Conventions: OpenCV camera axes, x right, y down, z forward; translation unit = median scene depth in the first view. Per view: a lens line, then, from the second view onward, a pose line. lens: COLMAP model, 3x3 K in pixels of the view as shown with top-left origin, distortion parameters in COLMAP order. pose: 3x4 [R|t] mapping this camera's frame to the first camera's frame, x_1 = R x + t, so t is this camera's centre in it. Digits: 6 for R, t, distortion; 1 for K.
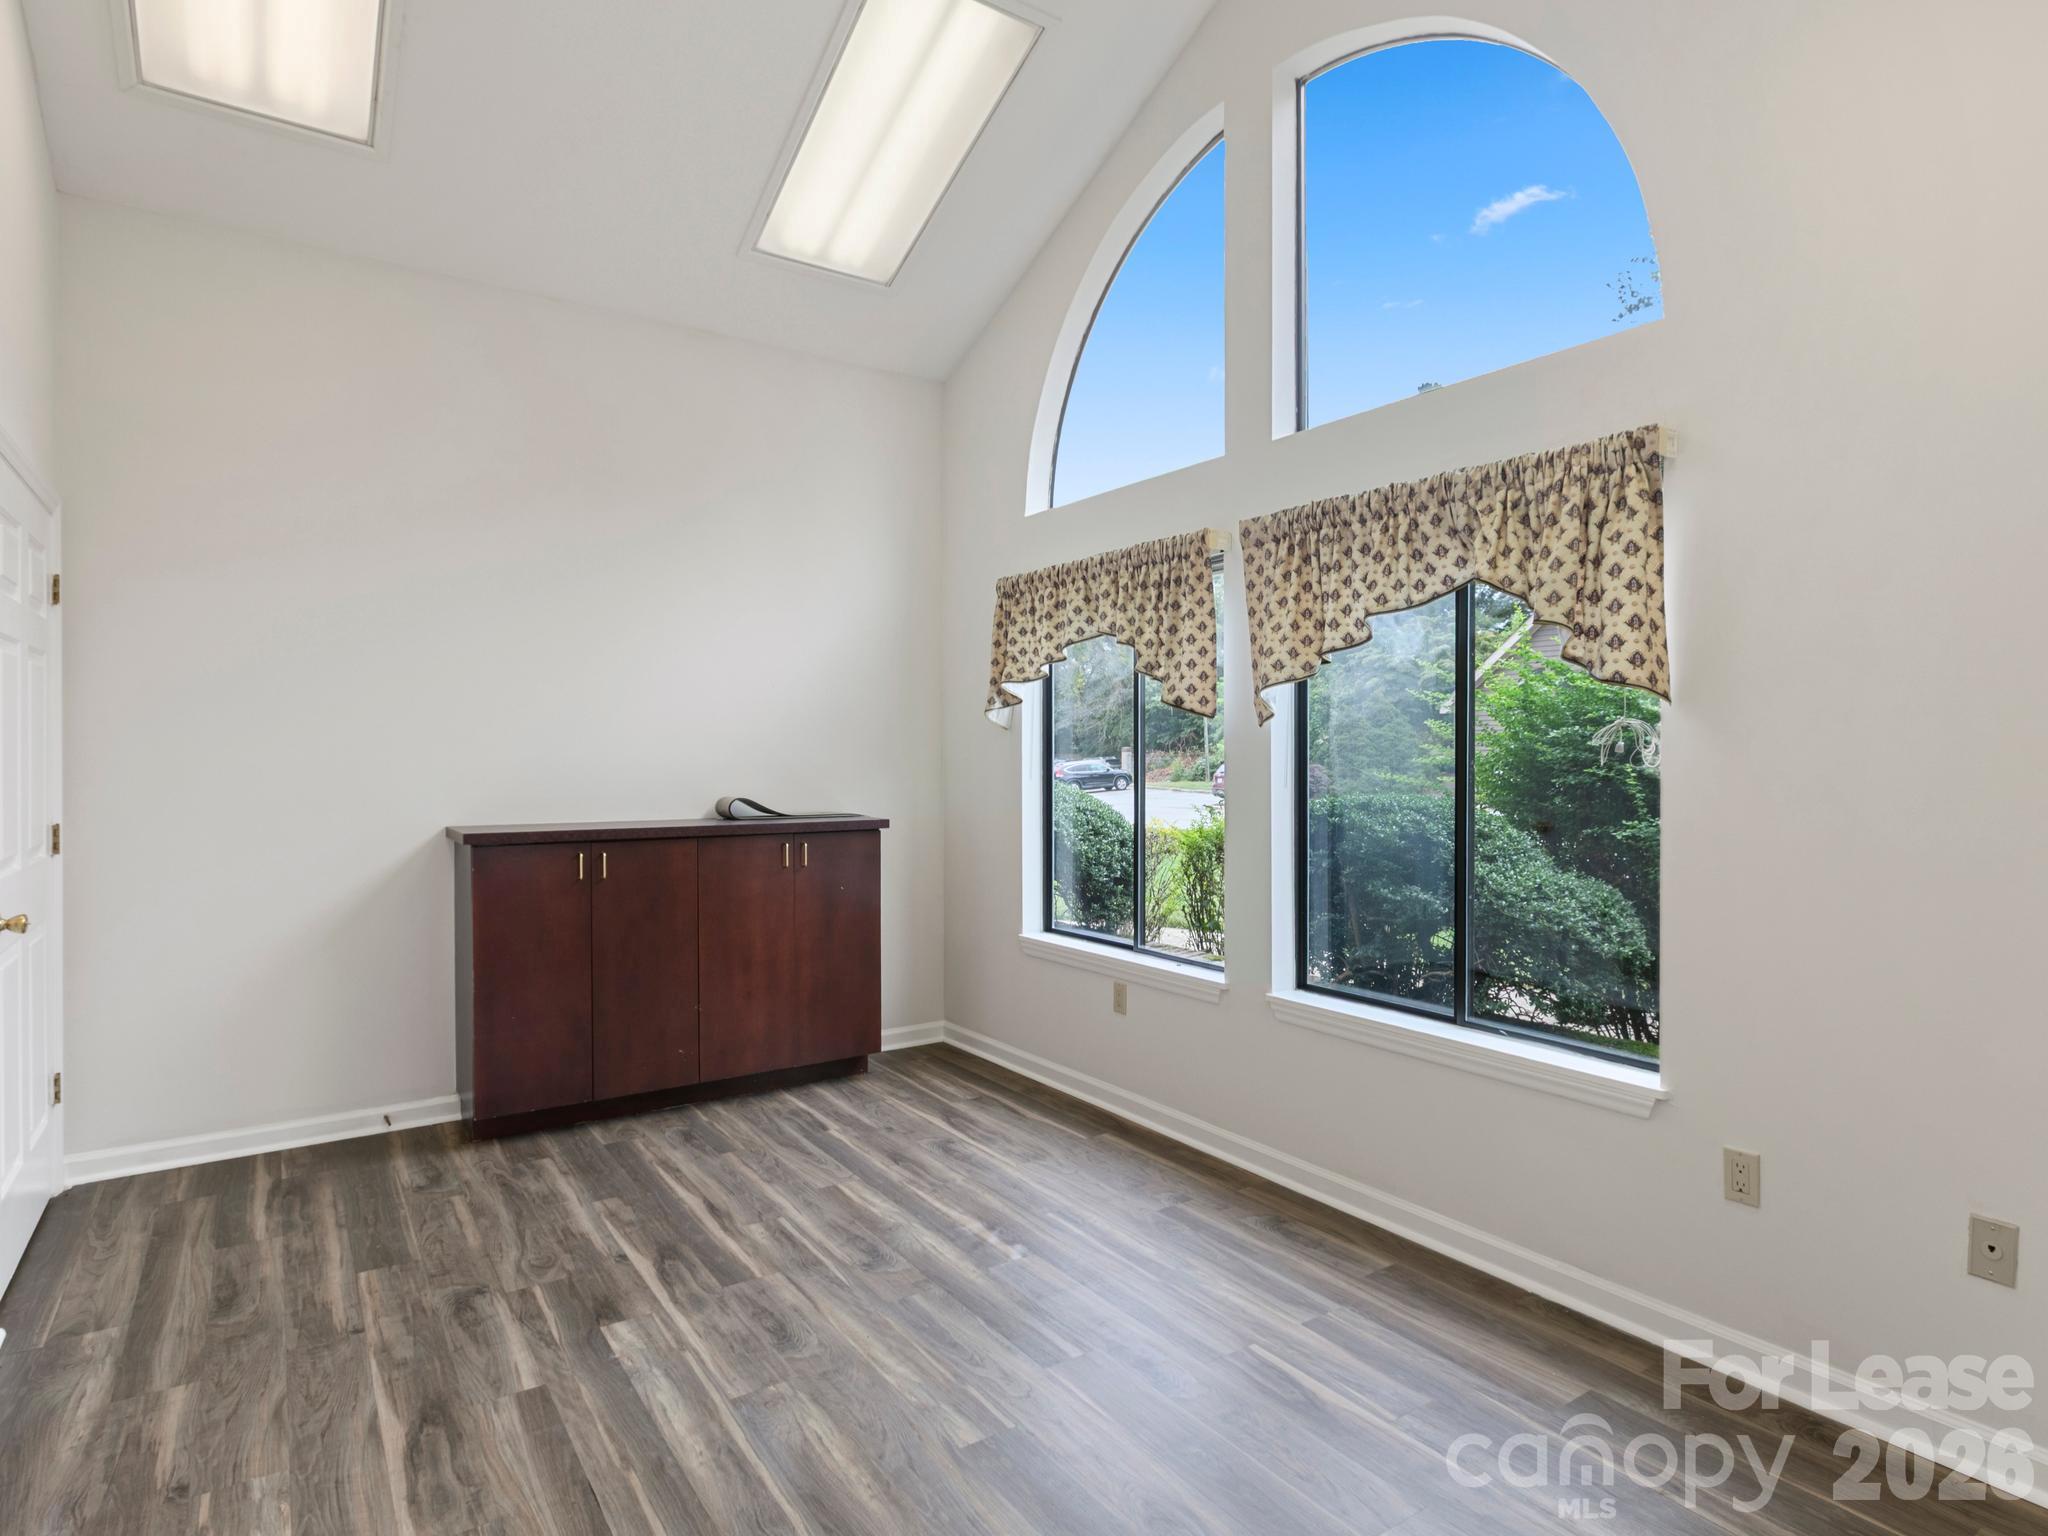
lens RADIAL K [[1104.6, 0, 1020.3], [0, 1104.6, 760.2], [0, 0, 1]] dist [-0.007482, -0.001049]
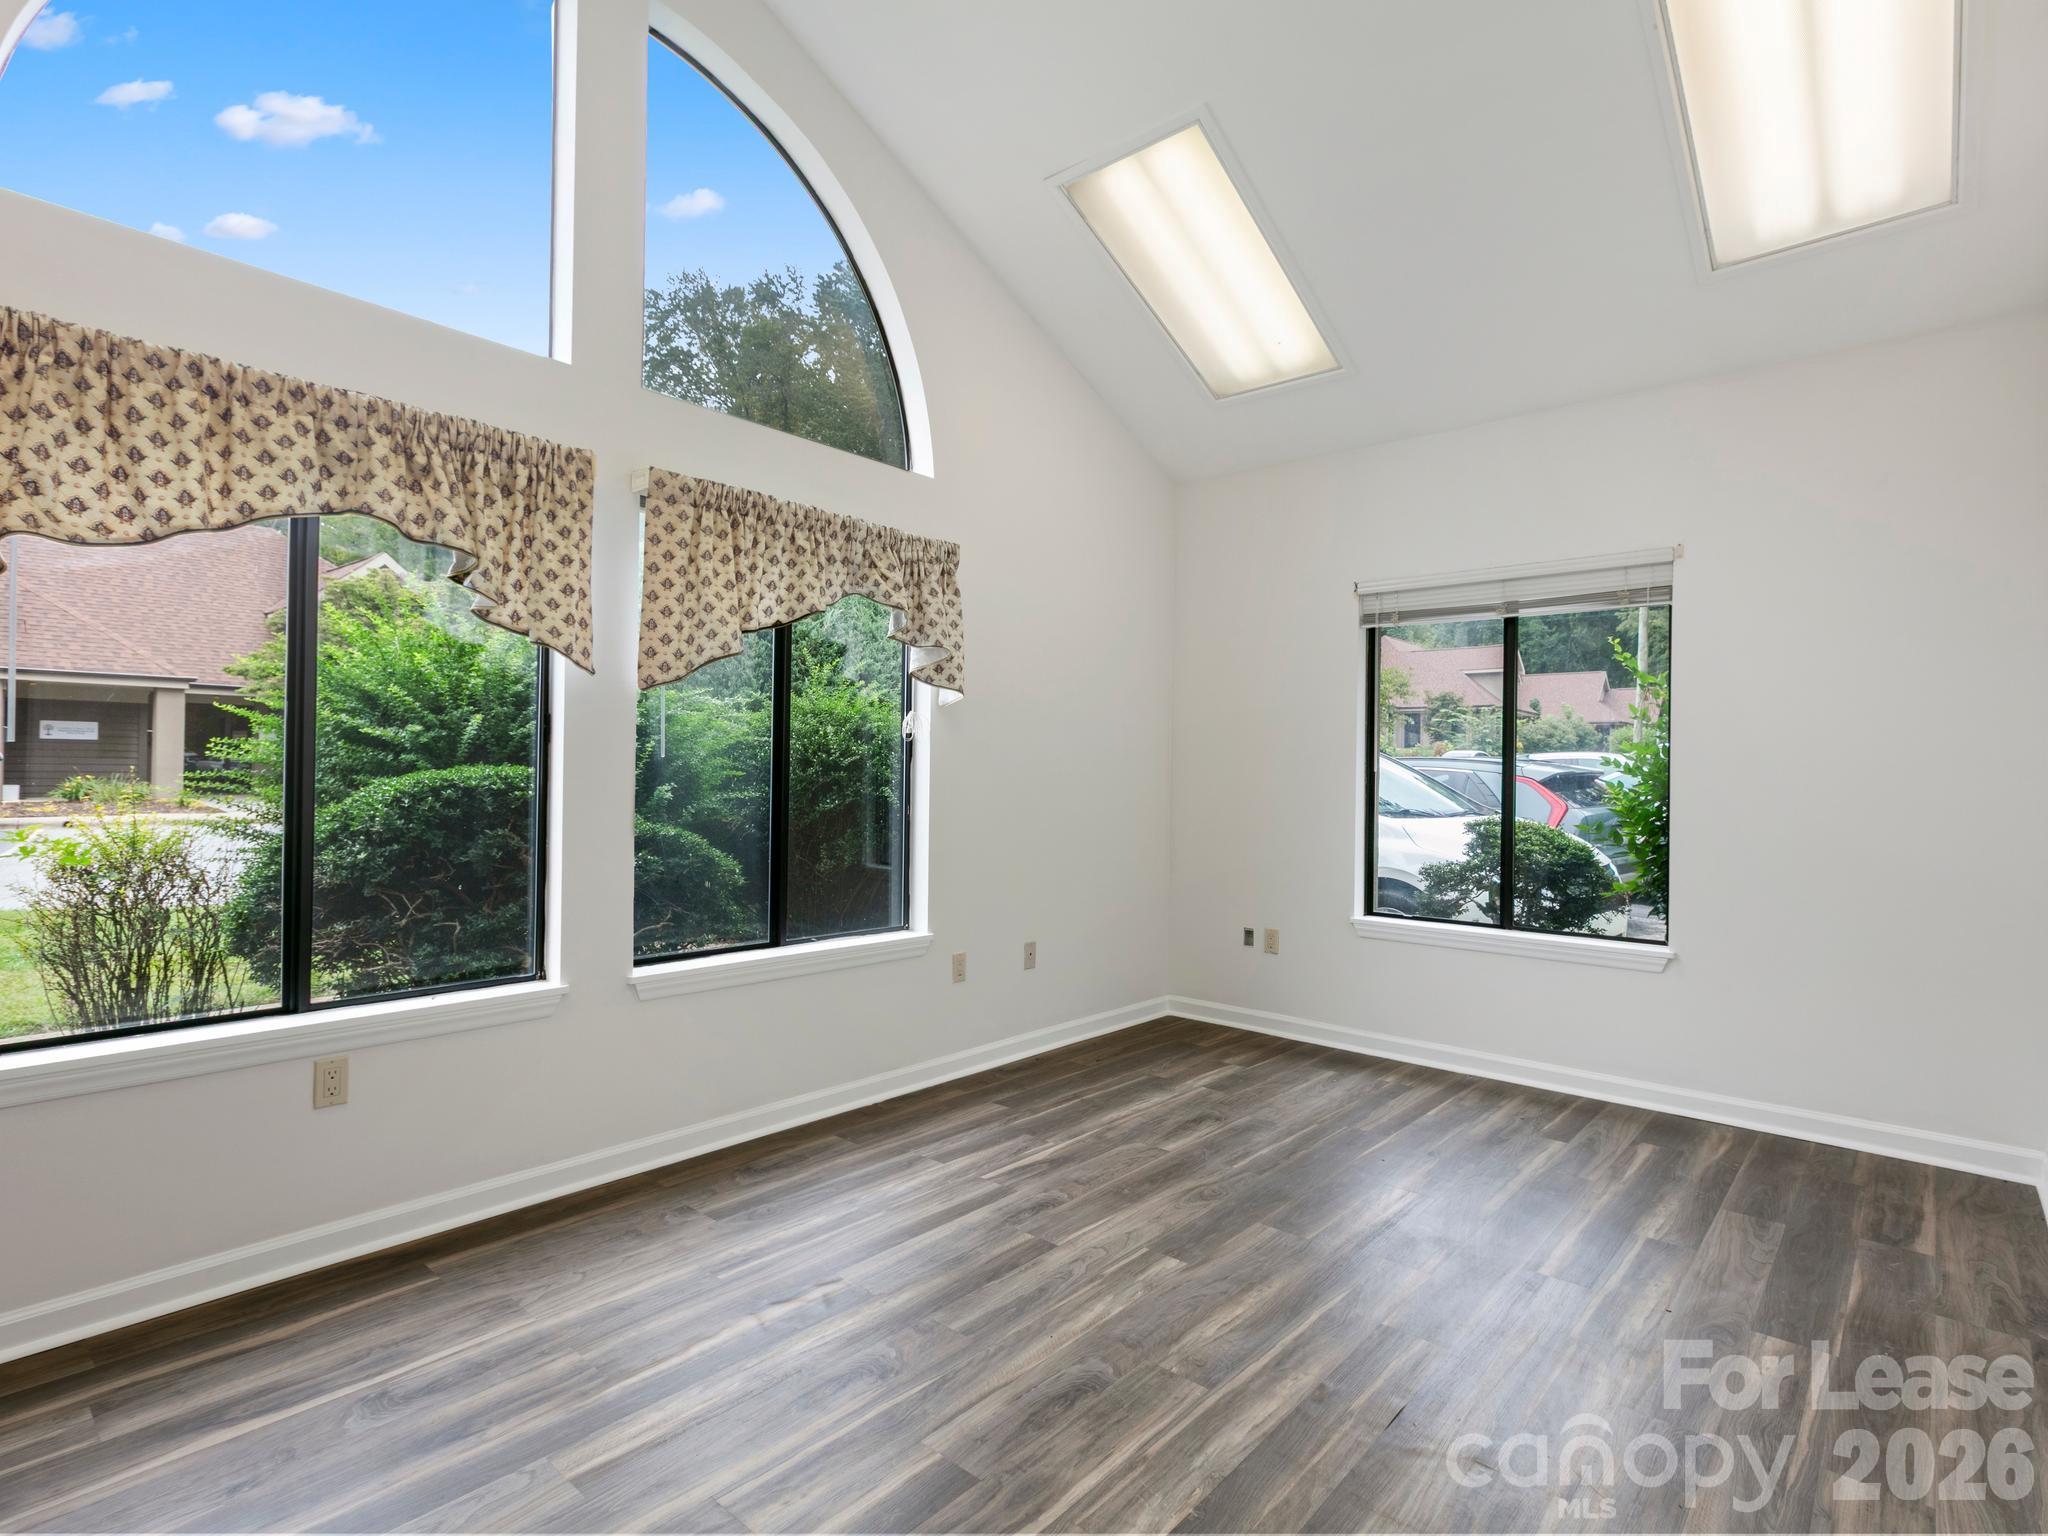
lens RADIAL K [[1032.9, 0, 1029.3], [0, 1032.9, 771.1], [0, 0, 1]] dist [0.002246, -0.001348]
pose [[-0.249286, -0.007942, 0.968397, -0.793447], [-0.013347, 0.999900, 0.004765, 0.032209], [-0.968338, -0.011737, -0.249367, 1.008514]]
